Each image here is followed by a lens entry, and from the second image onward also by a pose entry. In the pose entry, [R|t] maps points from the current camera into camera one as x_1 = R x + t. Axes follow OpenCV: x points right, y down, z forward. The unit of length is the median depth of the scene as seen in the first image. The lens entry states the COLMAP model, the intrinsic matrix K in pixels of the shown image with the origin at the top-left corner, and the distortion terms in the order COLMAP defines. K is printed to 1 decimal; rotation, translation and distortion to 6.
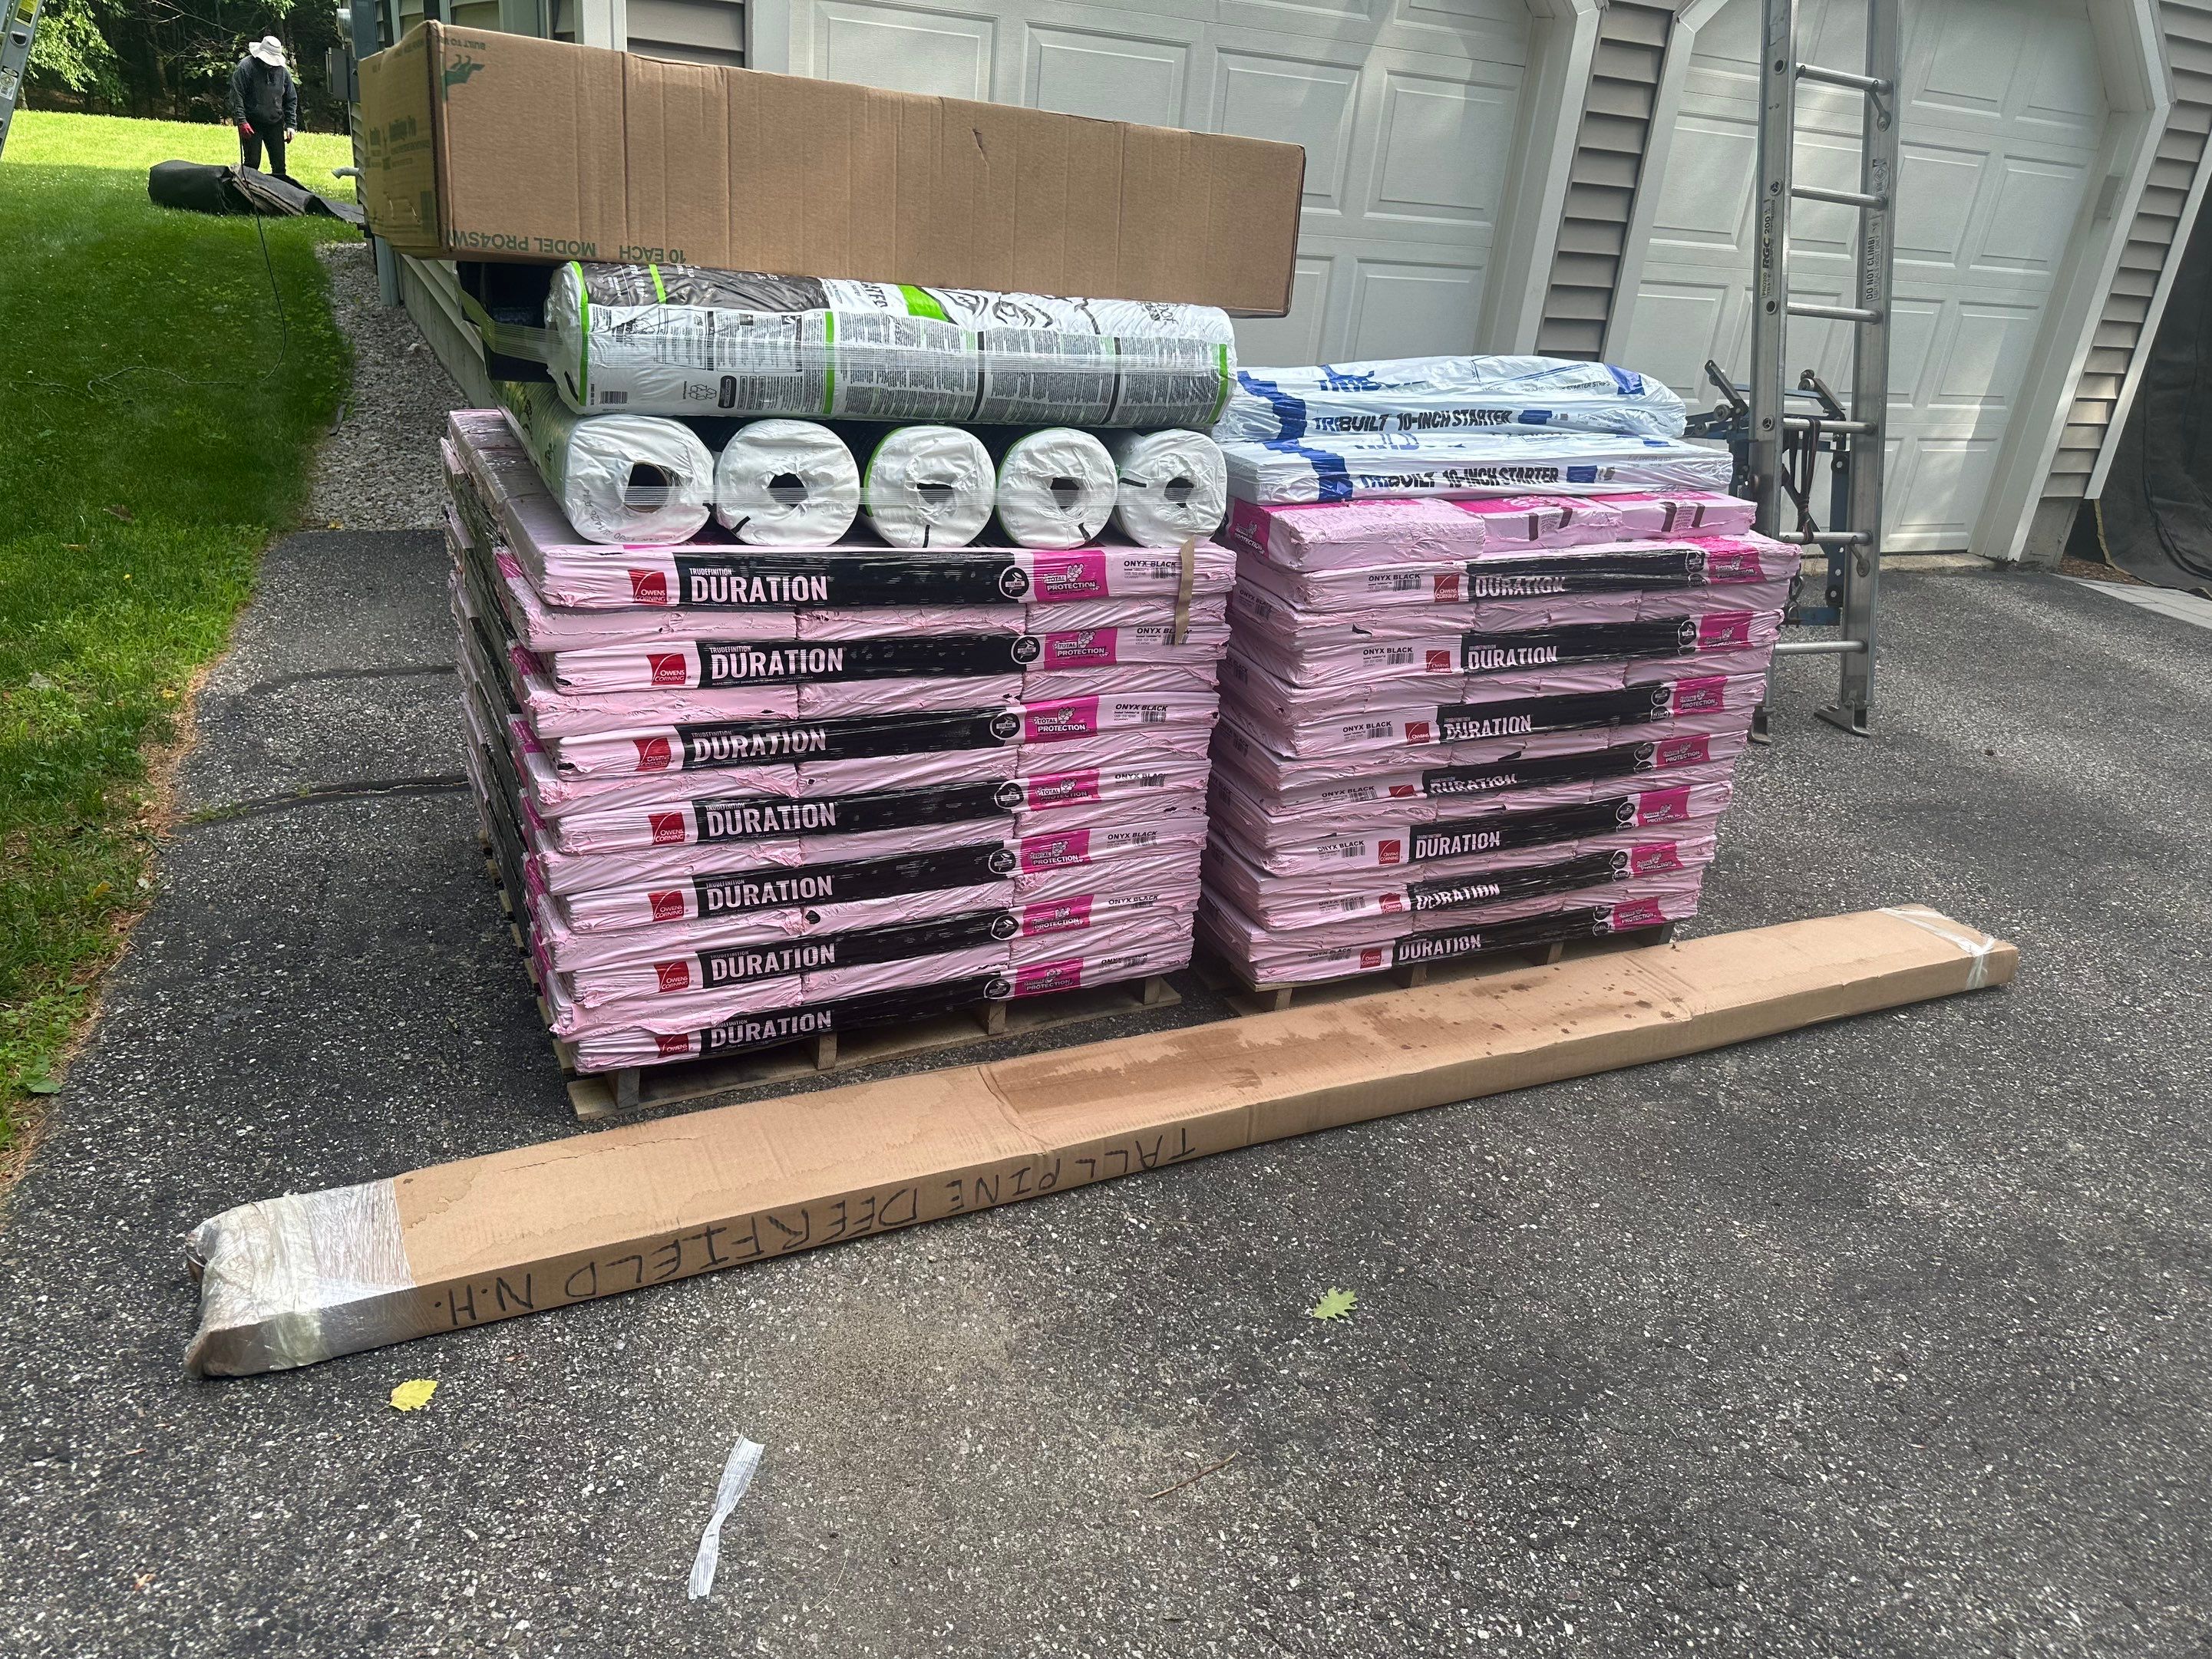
lens RADIAL K [[1549.0, 0, 1086.1], [0, 1549.0, 826.9], [0, 0, 1]] dist [0.053577, -0.061574]
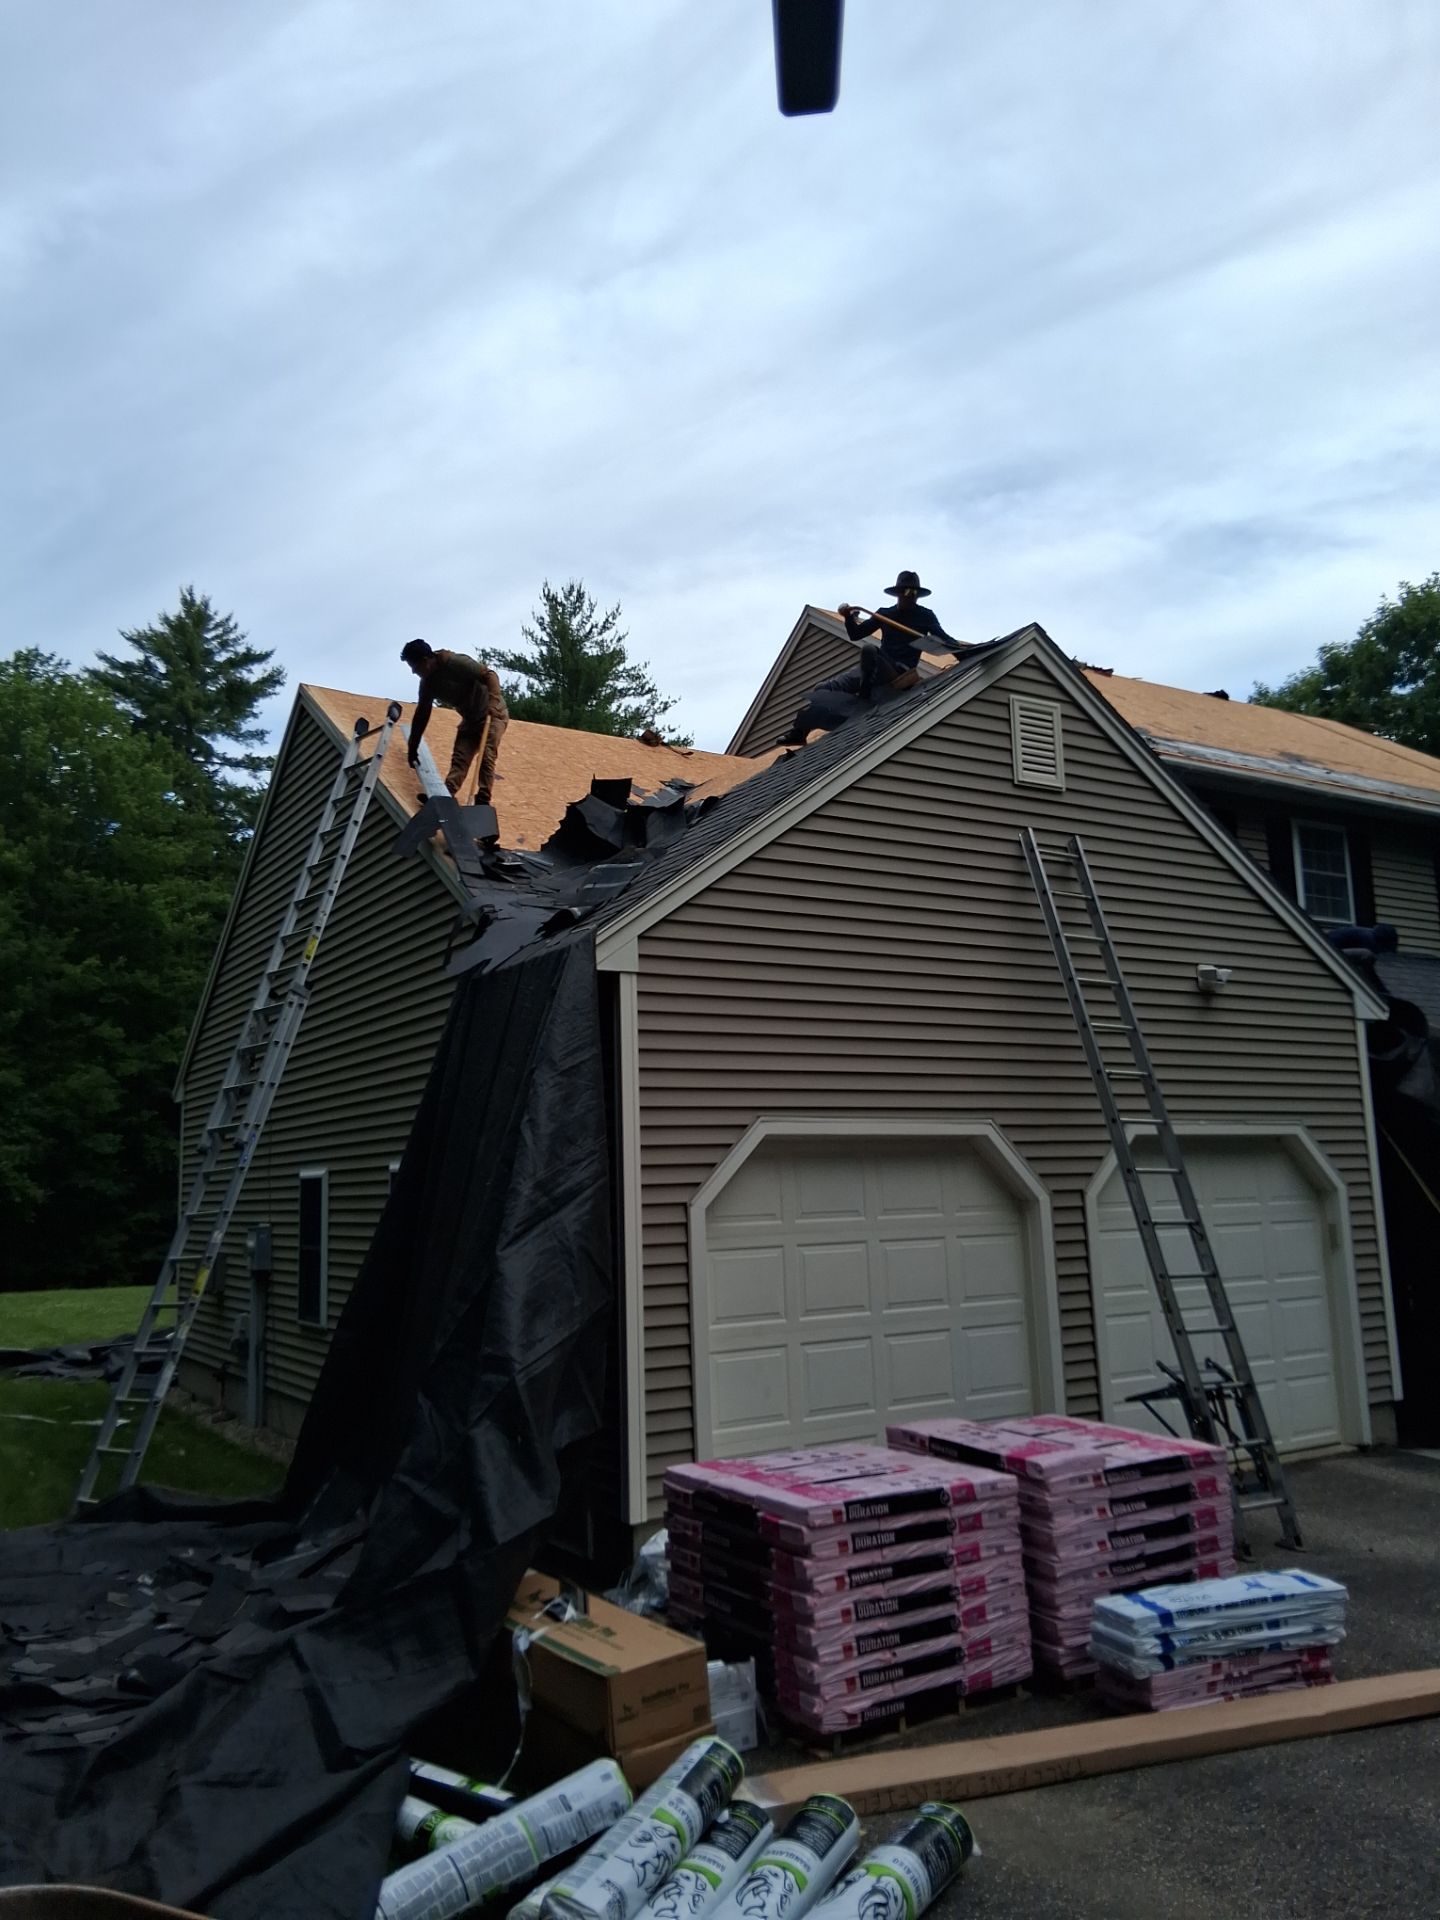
lens RADIAL K [[1450.4, 0, 712.8], [0, 1450.4, 965.5], [0, 0, 1]] dist [0.043553, -0.022121]
pose [[0.987283, -0.102926, 0.121151, -0.574740], [0.151655, 0.838330, -0.523645, 0.287114], [-0.047668, 0.535359, 0.843278, -1.390357]]
